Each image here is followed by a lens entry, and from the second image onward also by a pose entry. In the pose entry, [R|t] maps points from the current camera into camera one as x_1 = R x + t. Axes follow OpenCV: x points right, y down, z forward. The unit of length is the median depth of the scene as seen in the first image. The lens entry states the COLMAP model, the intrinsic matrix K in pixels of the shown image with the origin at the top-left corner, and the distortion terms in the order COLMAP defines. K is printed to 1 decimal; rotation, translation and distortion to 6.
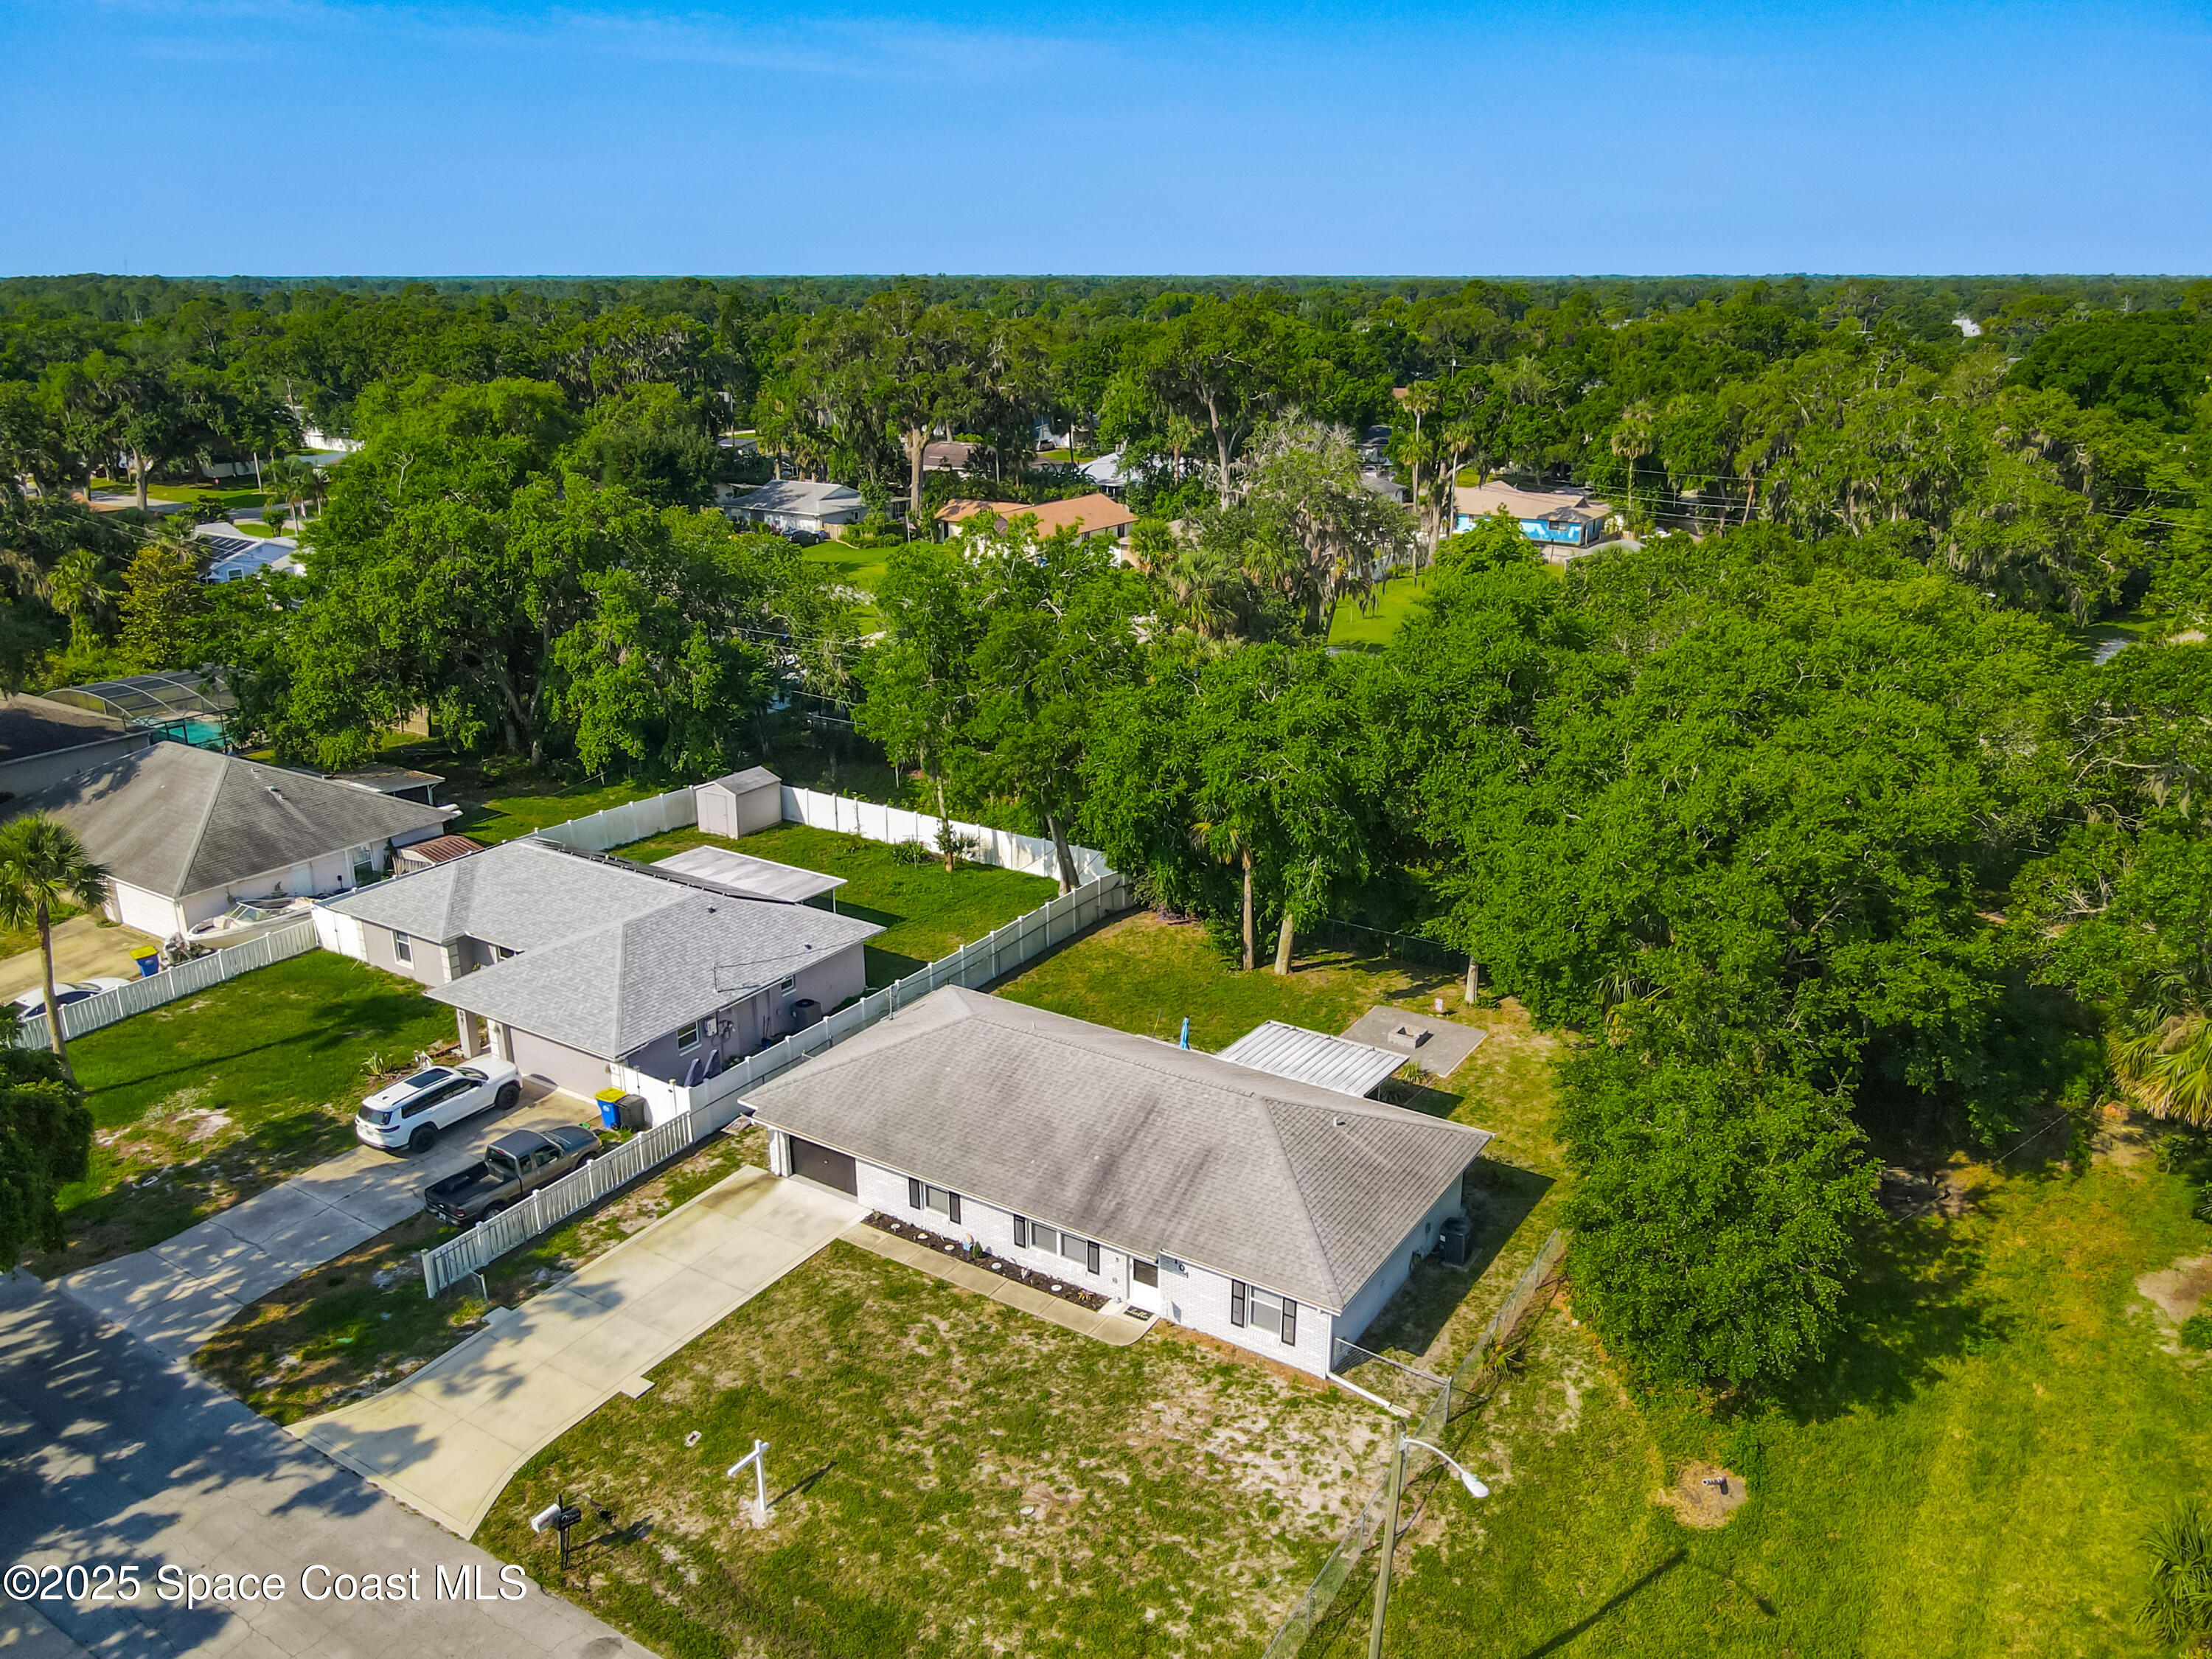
lens RADIAL K [[1654.7, 0, 1106.0], [0, 1654.7, 829.5], [0, 0, 1]] dist [-0.003878, 0.000097]
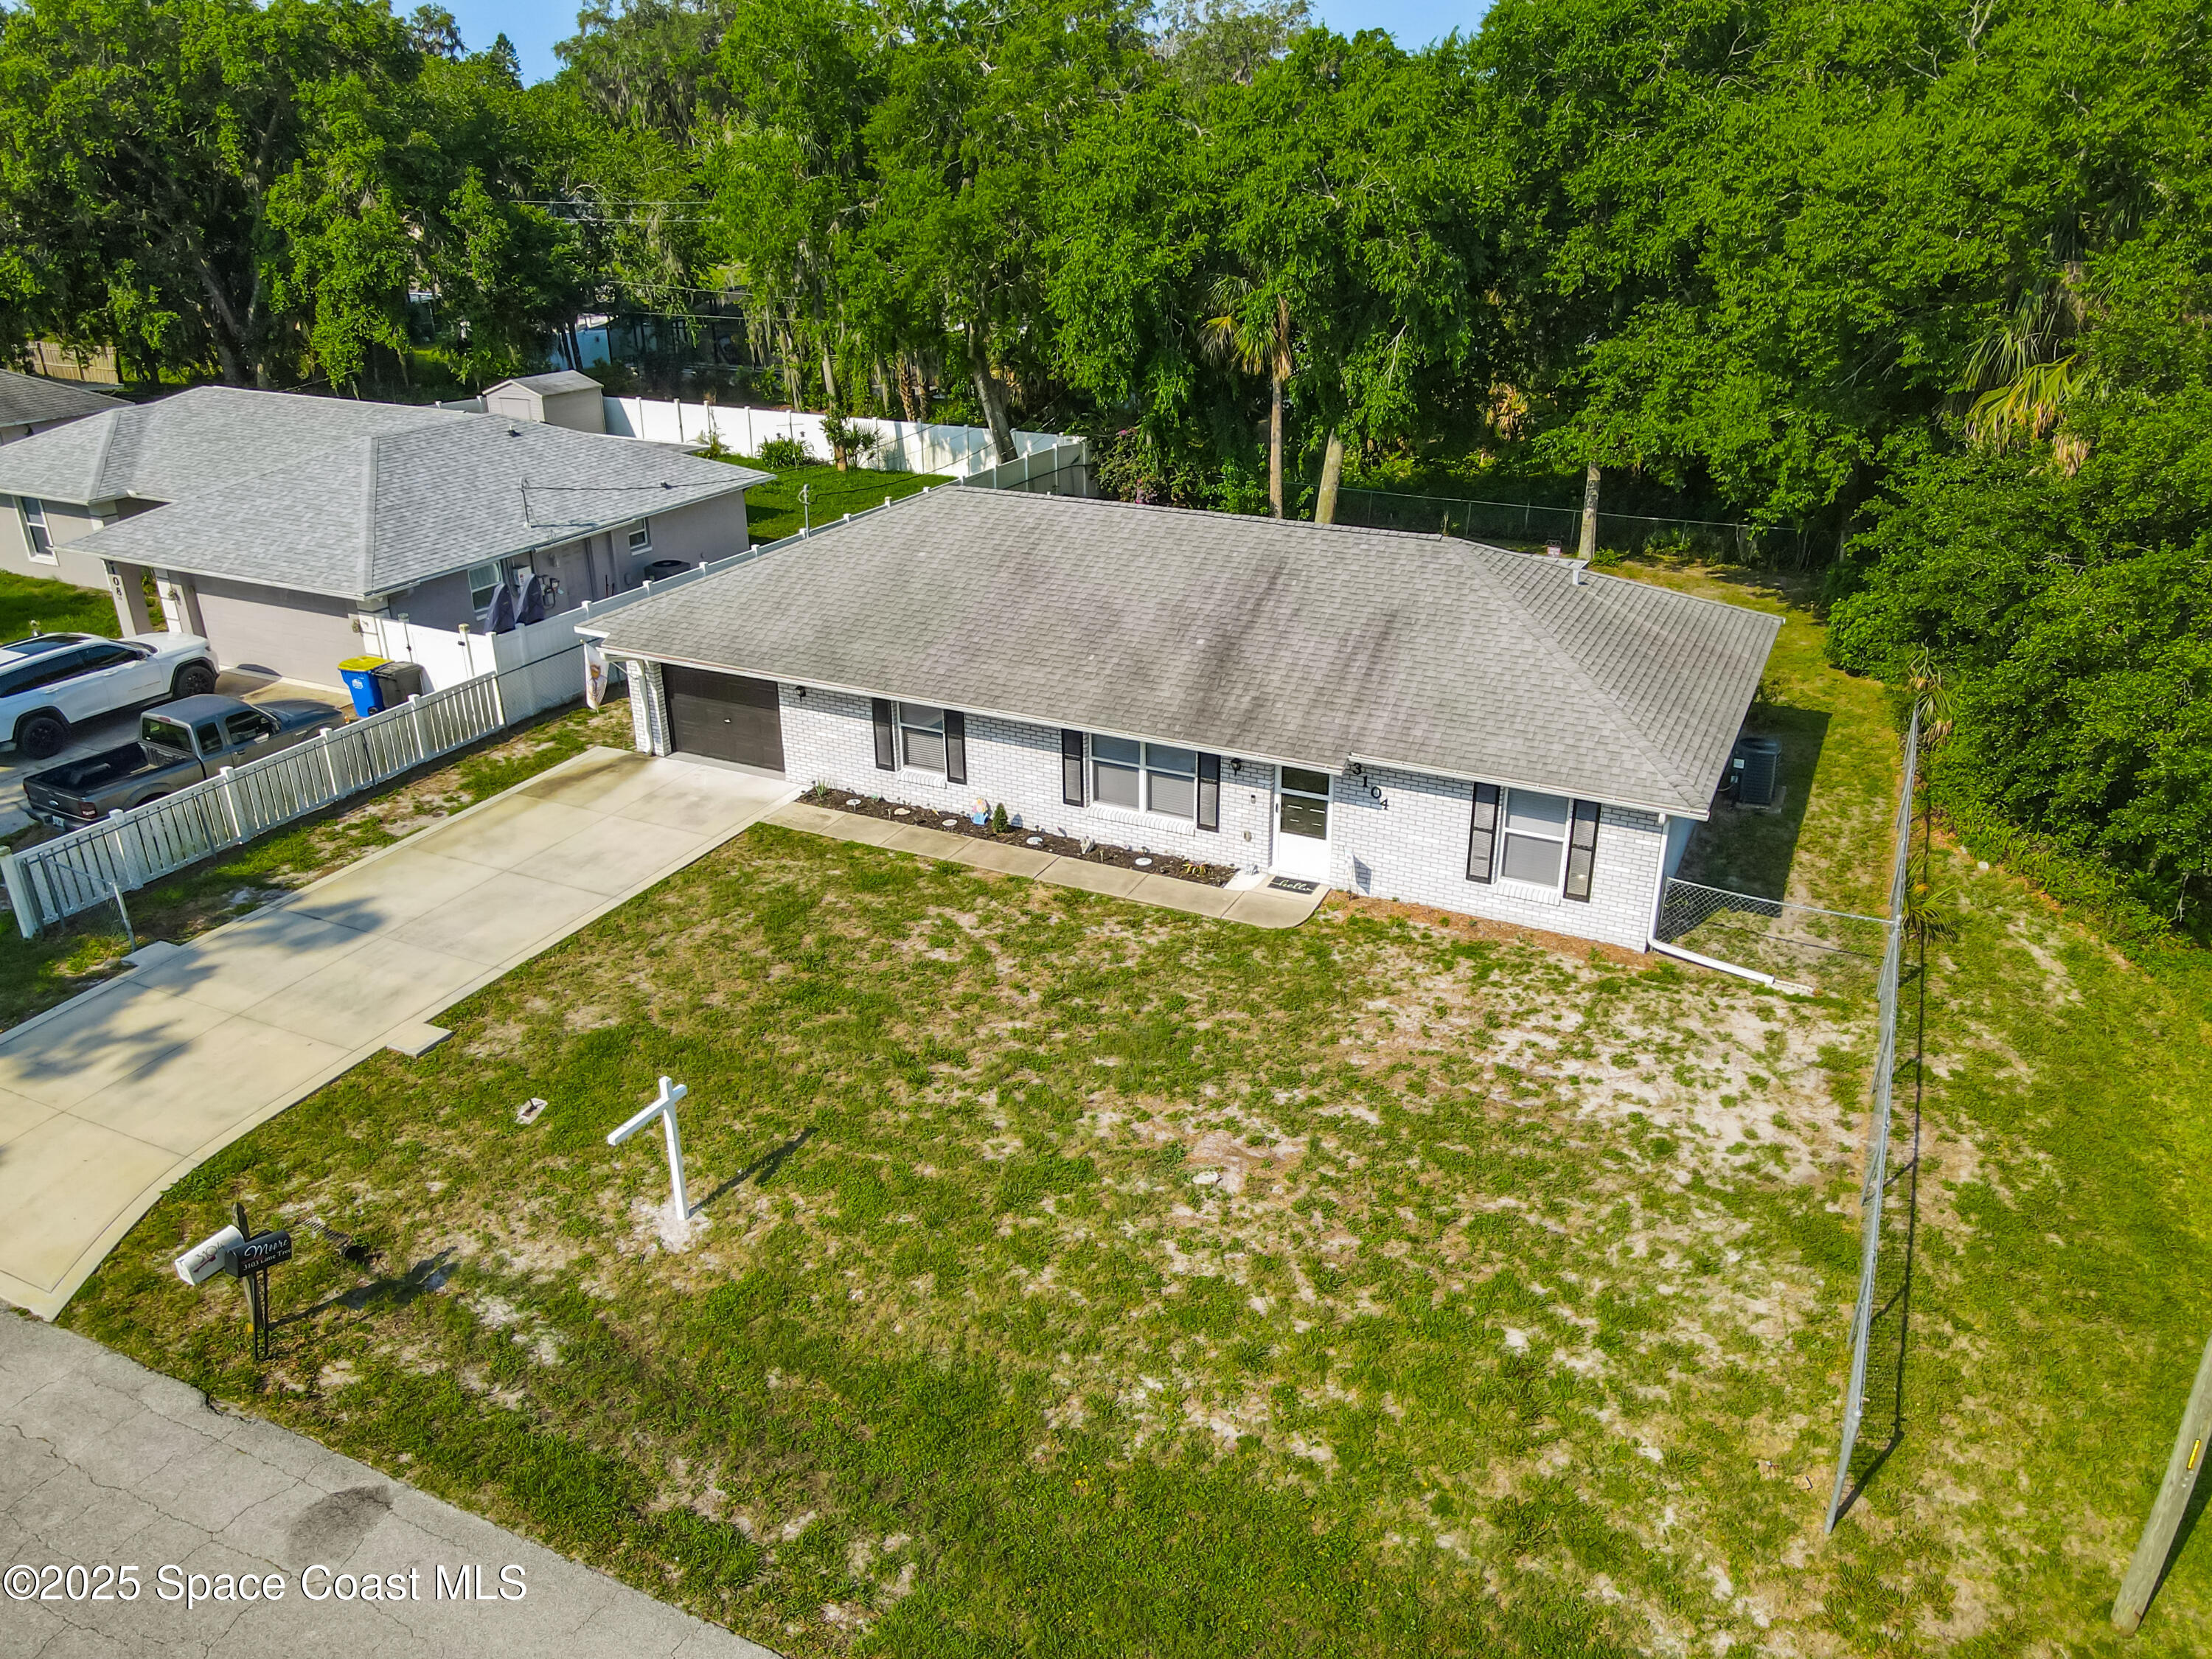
lens RADIAL K [[1612.1, 0, 1112.3], [0, 1612.1, 832.4], [0, 0, 1]] dist [-0.000939, 0.029333]
pose [[0.992705, -0.046258, 0.111340, -0.113277], [0.035904, 0.994994, 0.093267, 0.226726], [-0.115097, -0.088589, 0.989396, 0.454745]]
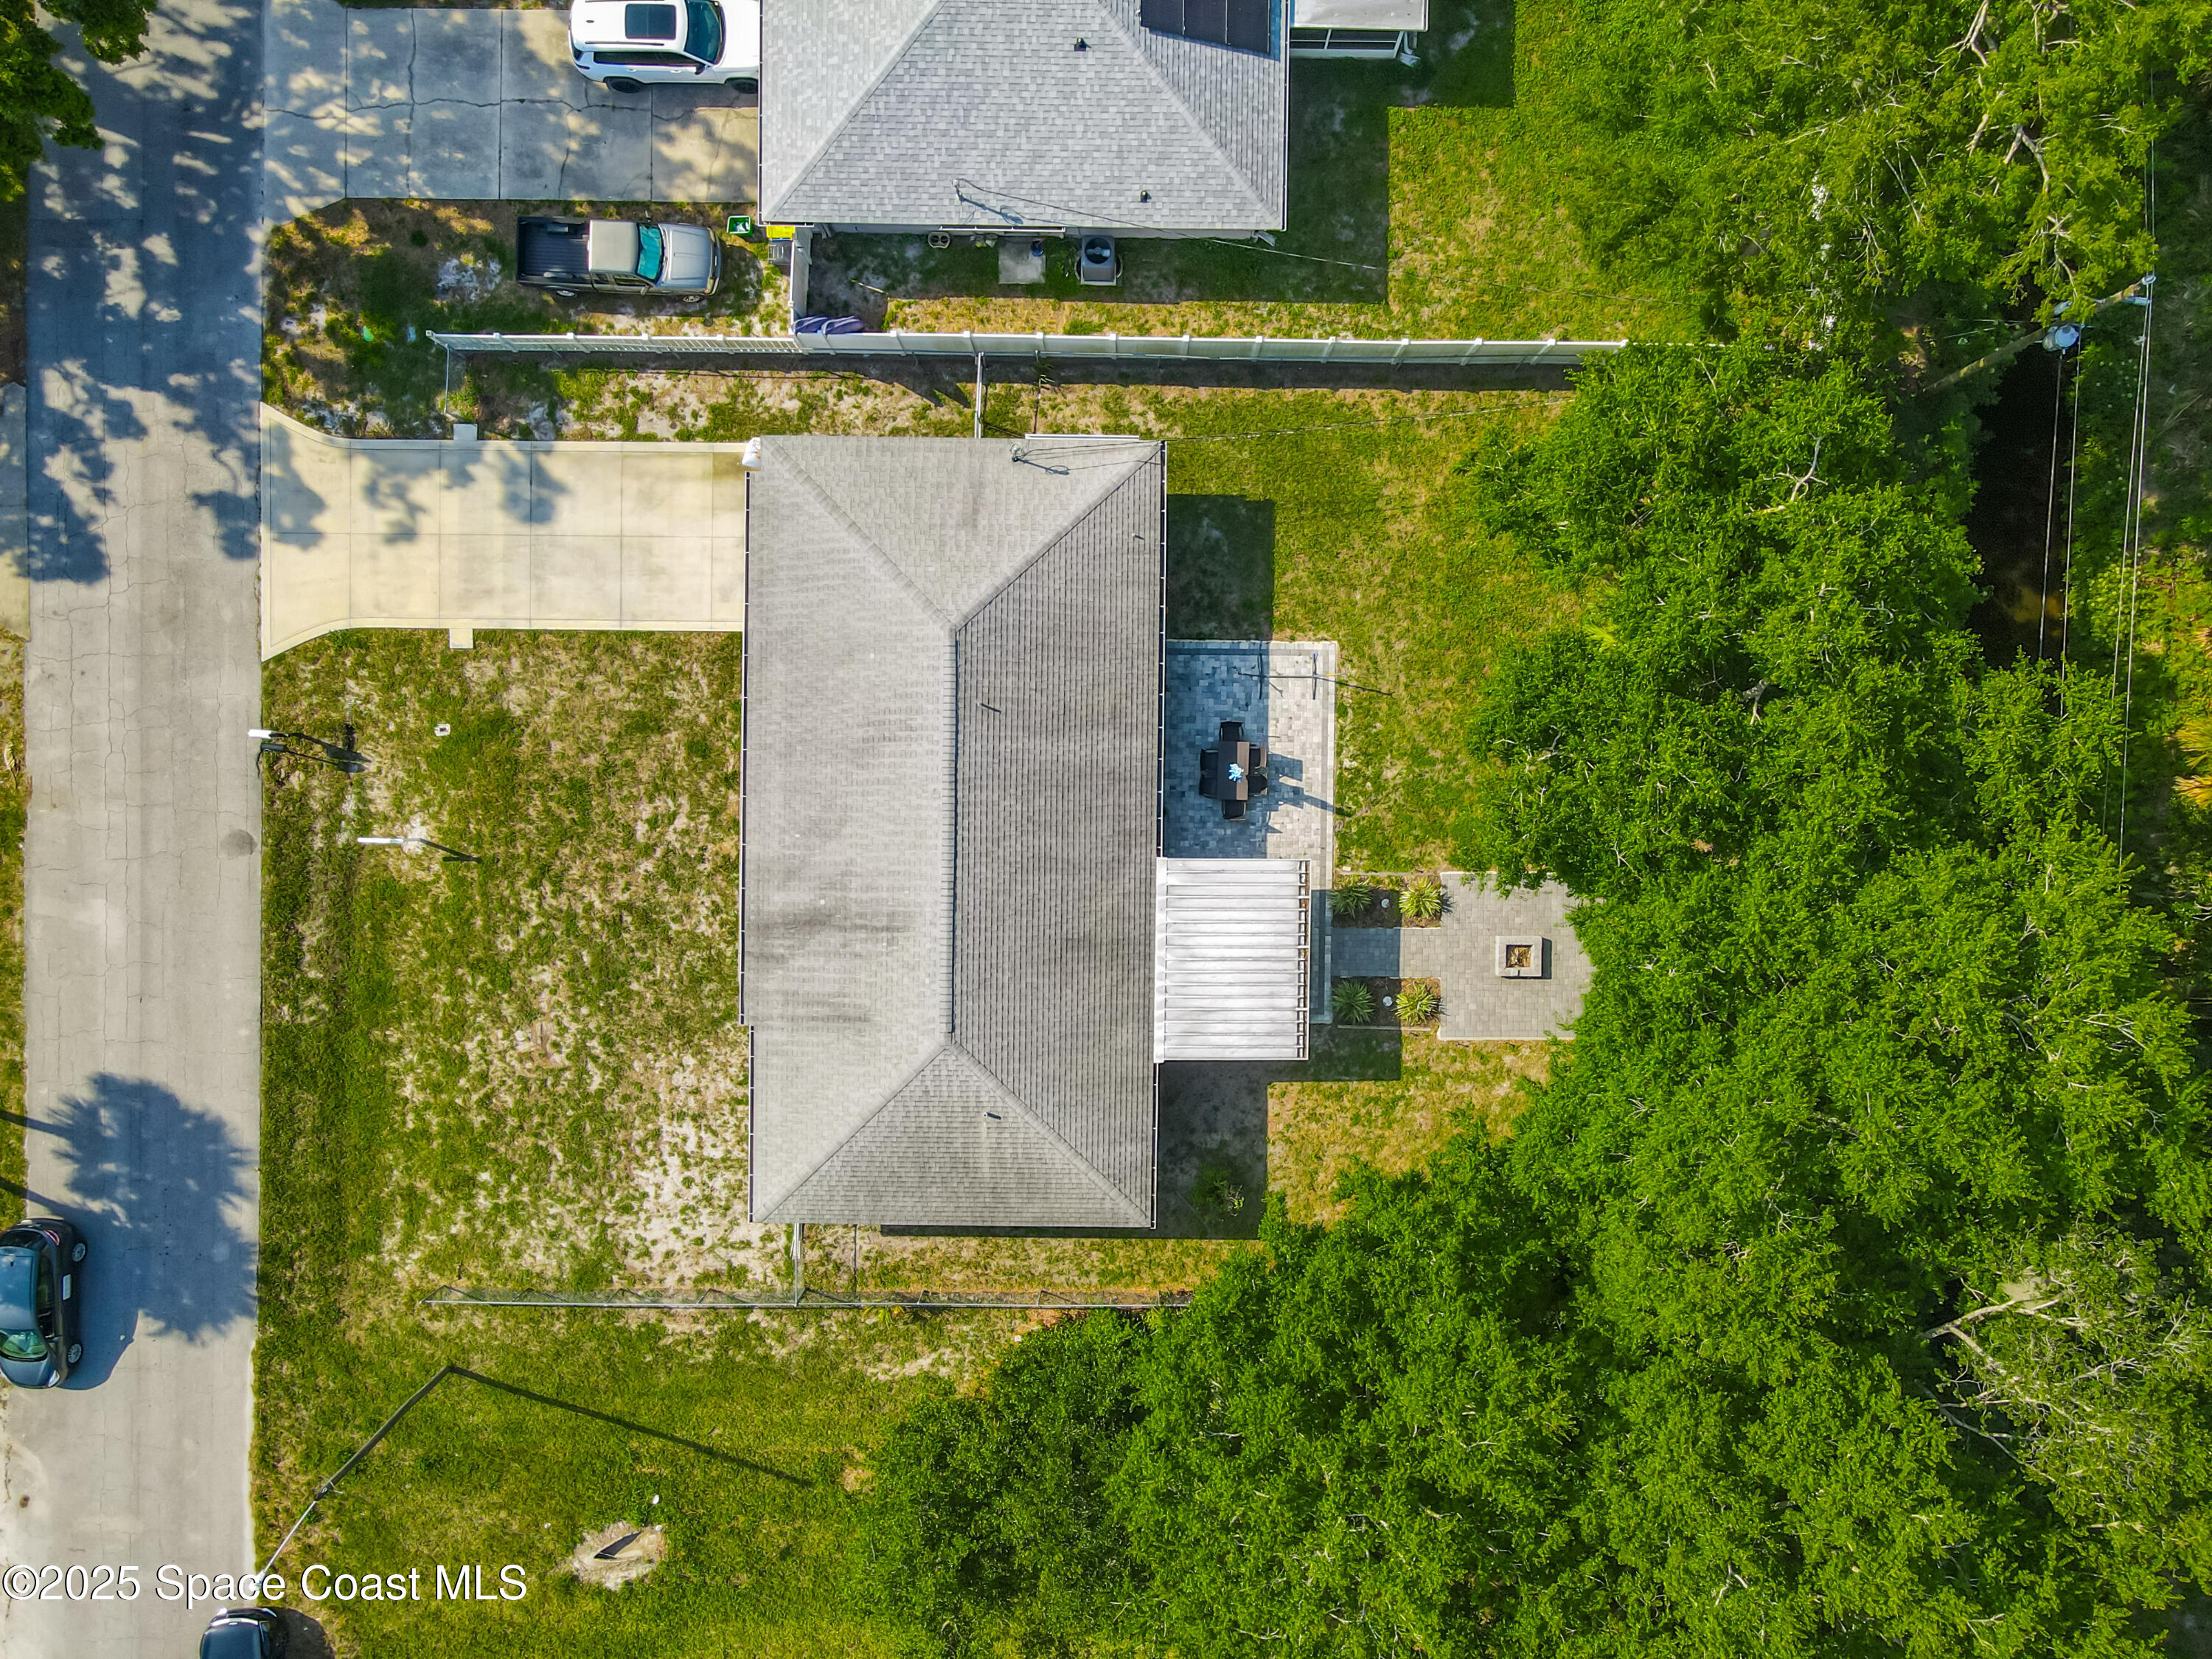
lens RADIAL K [[1612.1, 0, 1112.3], [0, 1612.1, 832.4], [0, 0, 1]] dist [-0.000939, 0.029333]
pose [[0.537071, 0.843509, 0.006858, 0.045437], [-0.266060, 0.161677, 0.950301, -0.749967], [0.800479, -0.512204, 0.311256, 0.934562]]
